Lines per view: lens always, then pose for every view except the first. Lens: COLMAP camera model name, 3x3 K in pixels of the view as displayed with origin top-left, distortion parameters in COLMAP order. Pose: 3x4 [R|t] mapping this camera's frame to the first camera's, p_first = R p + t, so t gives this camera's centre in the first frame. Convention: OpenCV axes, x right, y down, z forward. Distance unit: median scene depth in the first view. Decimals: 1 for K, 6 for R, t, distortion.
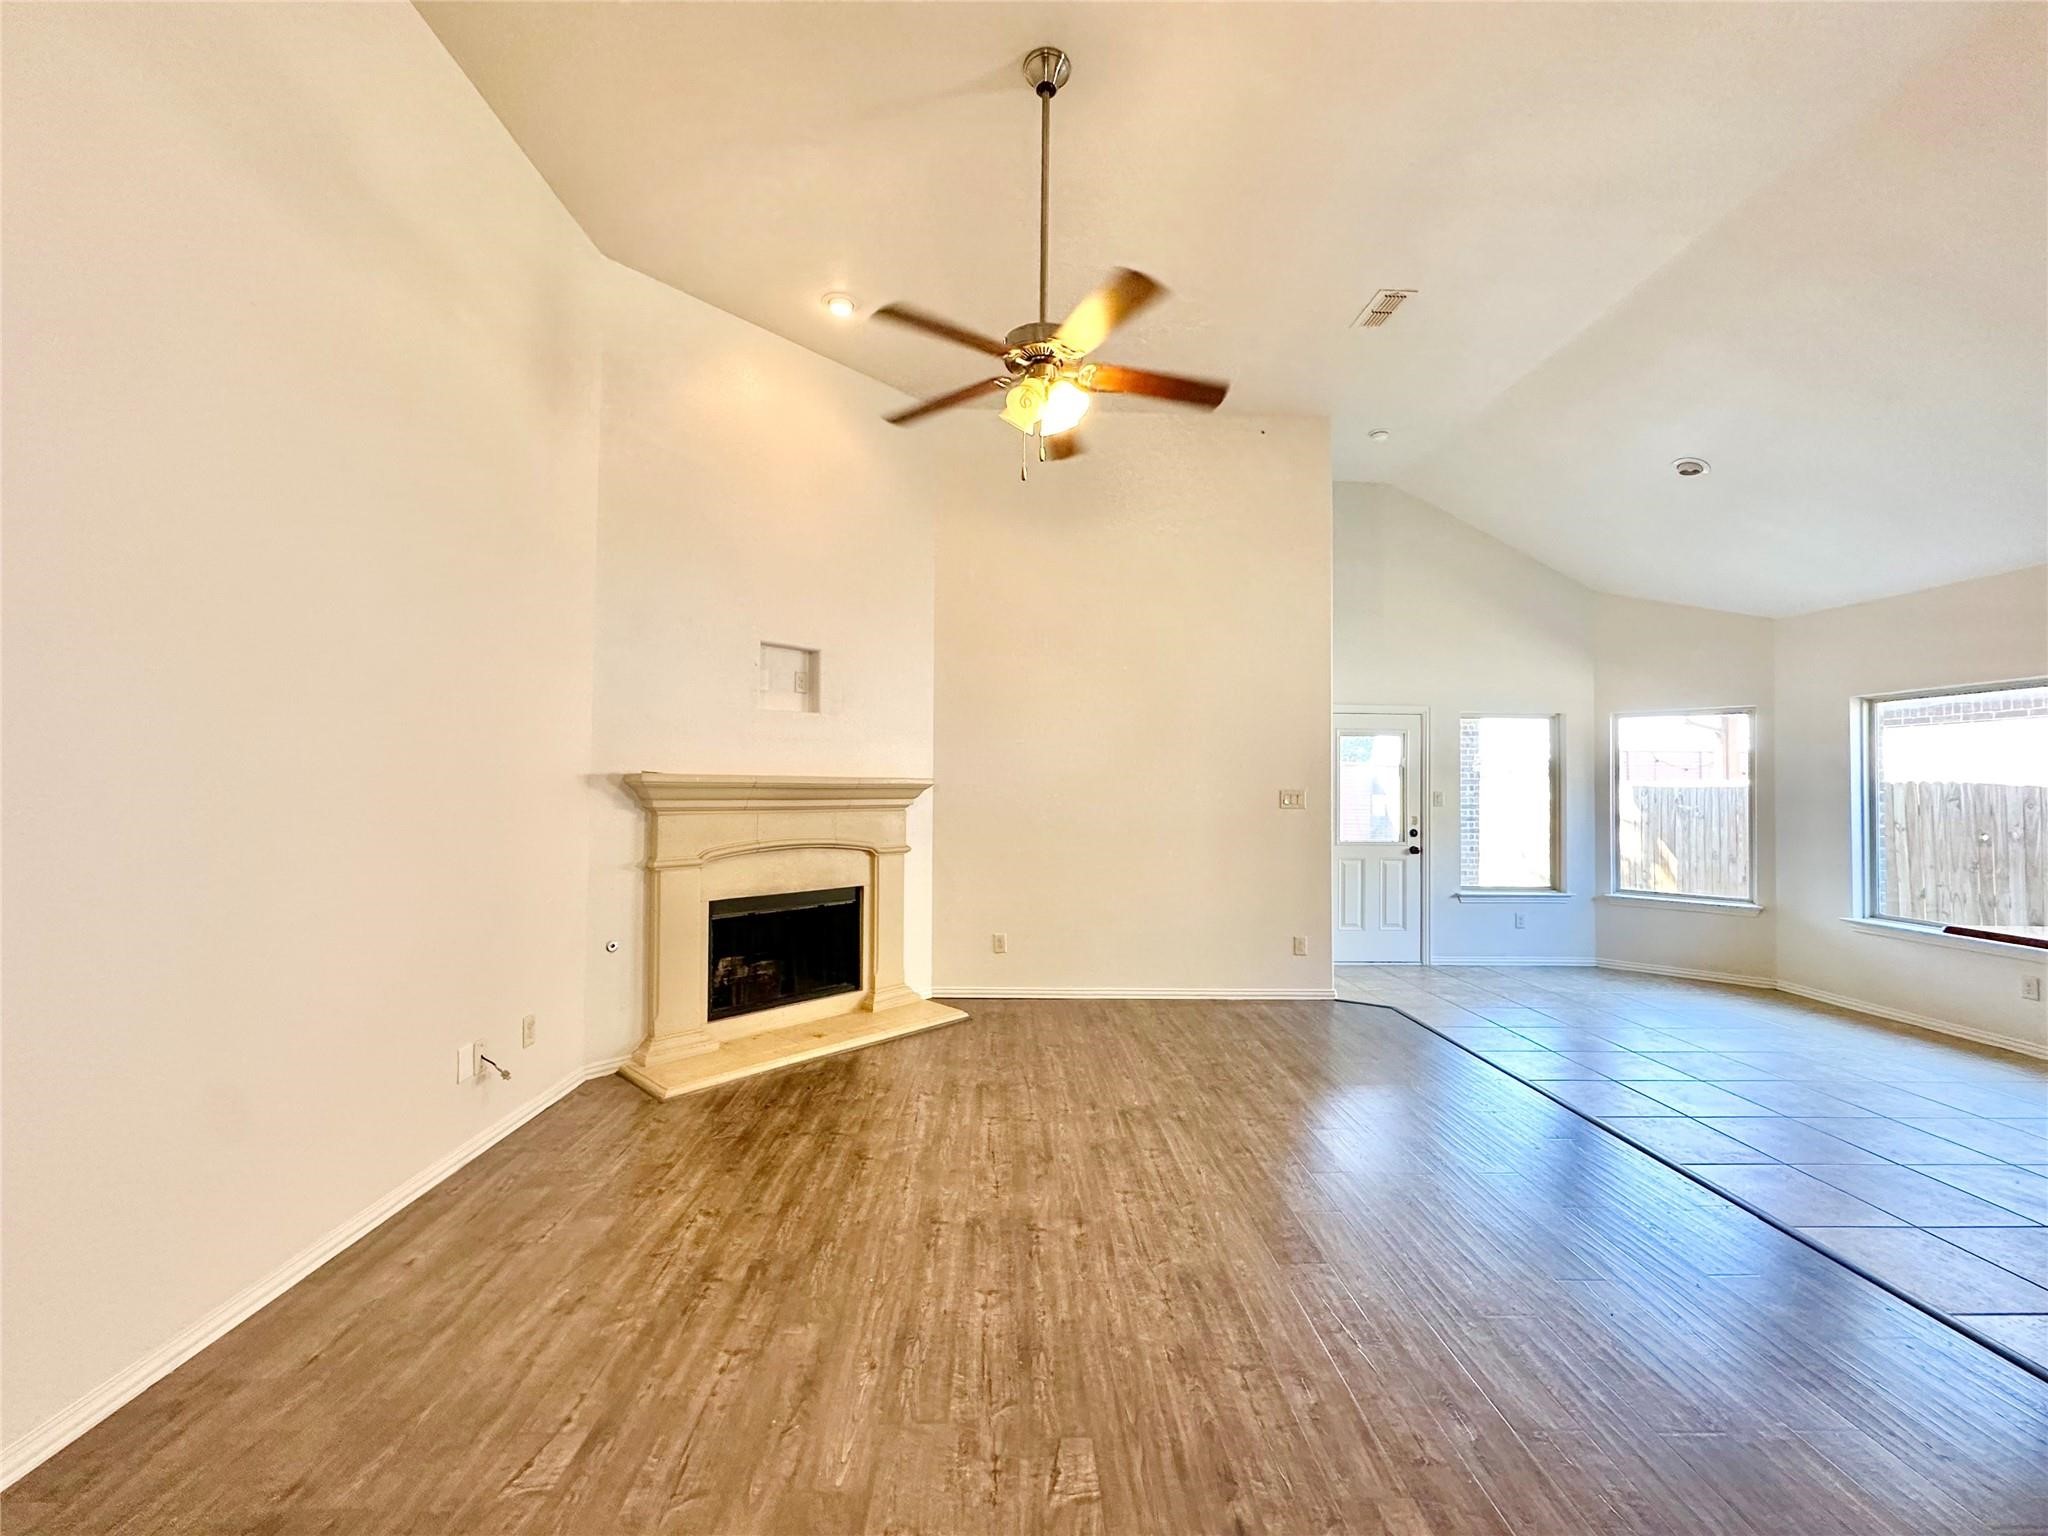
lens RADIAL K [[815.4, 0, 1017.2], [0, 815.4, 767.4], [0, 0, 1]] dist [-0.005400, 0.000492]
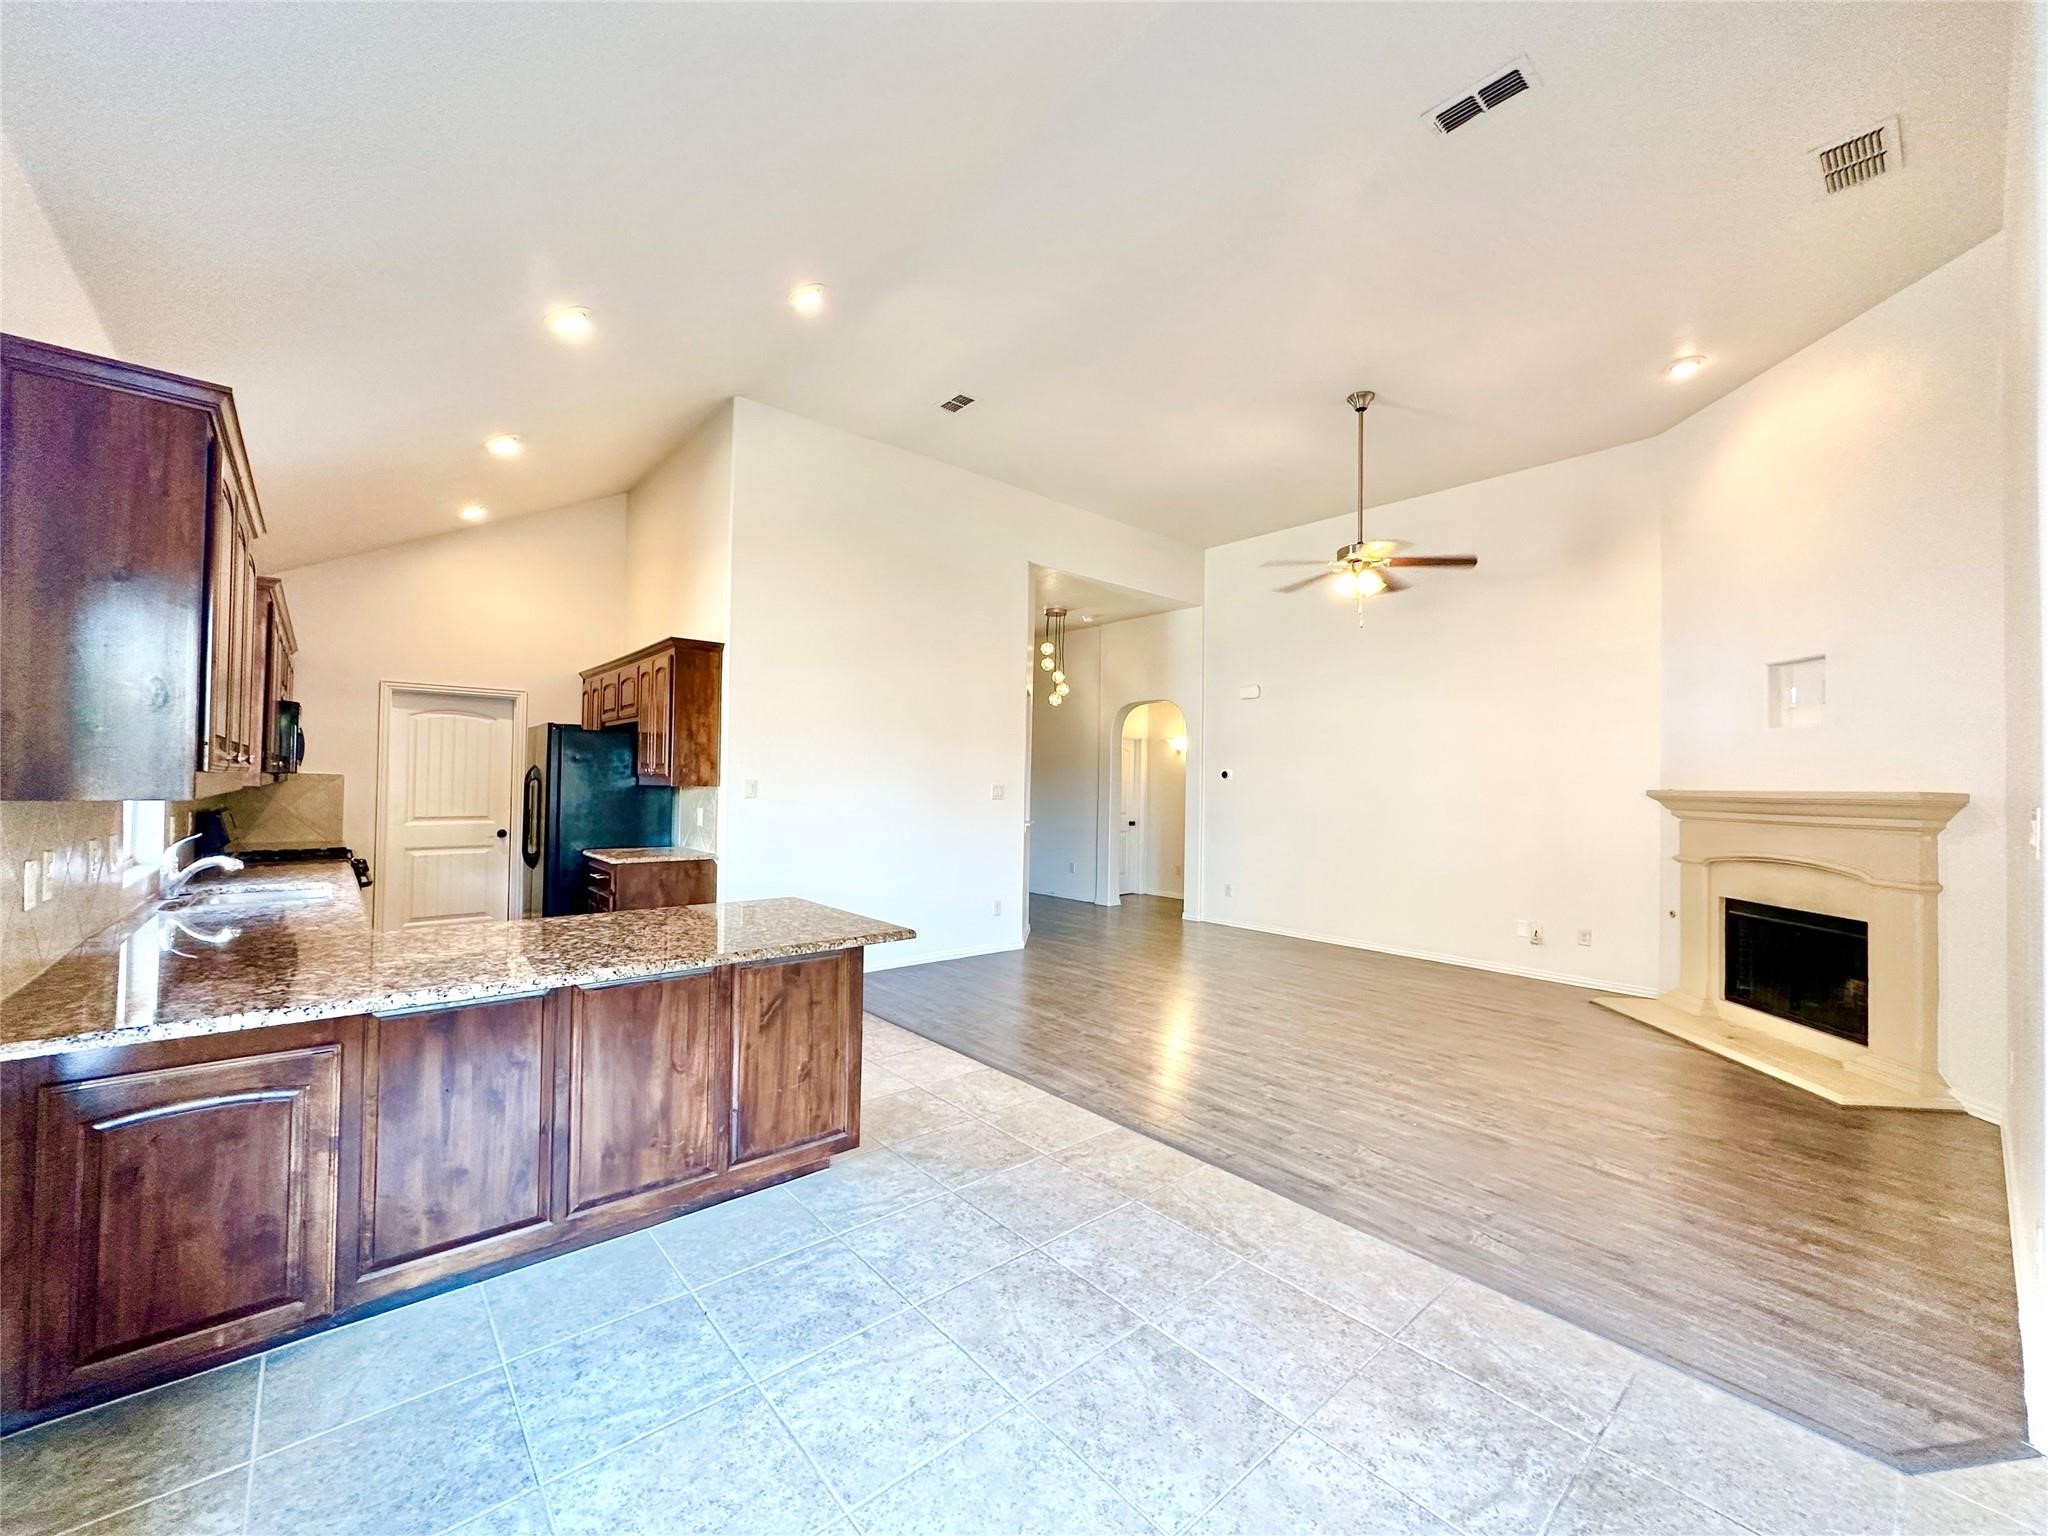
lens RADIAL K [[815.4, 0, 1021.2], [0, 815.4, 769.6], [0, 0, 1]] dist [-0.005400, 0.000492]
pose [[-0.770616, -0.035846, -0.636290, 1.033048], [-0.012750, 0.999084, -0.040842, 0.035175], [0.637172, -0.023361, -0.770368, 1.118376]]
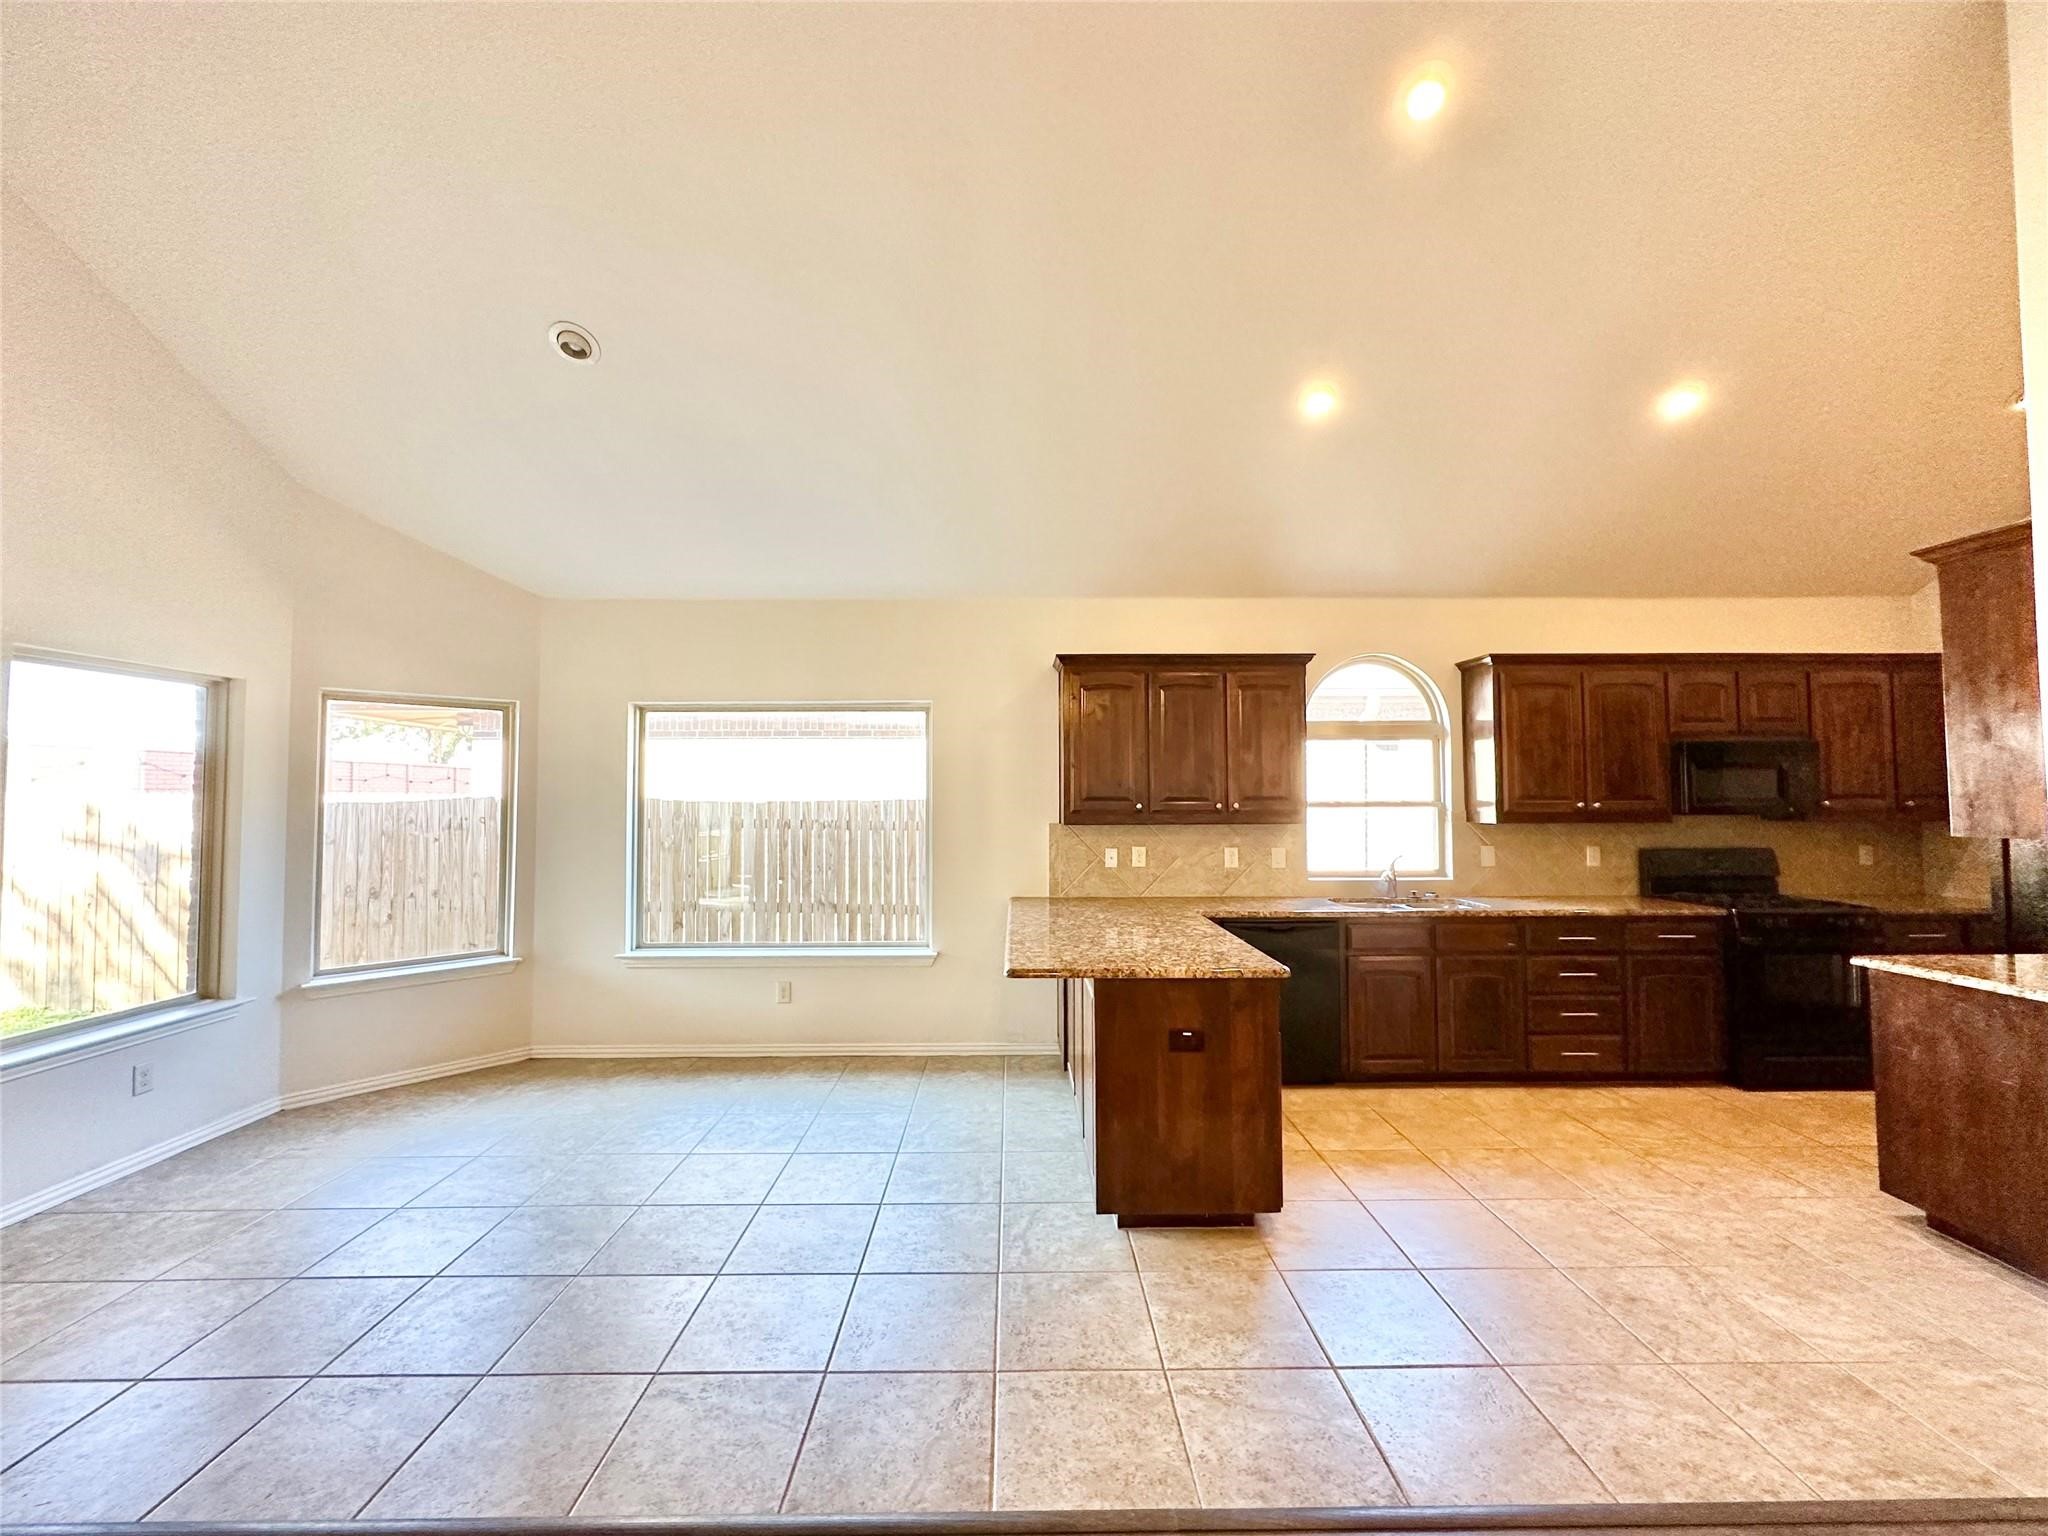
lens RADIAL K [[815.4, 0, 1025.8], [0, 815.4, 766.6], [0, 0, 1]] dist [-0.005400, 0.000492]
pose [[0.006236, 0.025487, 0.999656, 0.156937], [-0.018415, 0.999509, -0.025368, -0.003039], [-0.999811, -0.018251, 0.006702, 0.619134]]
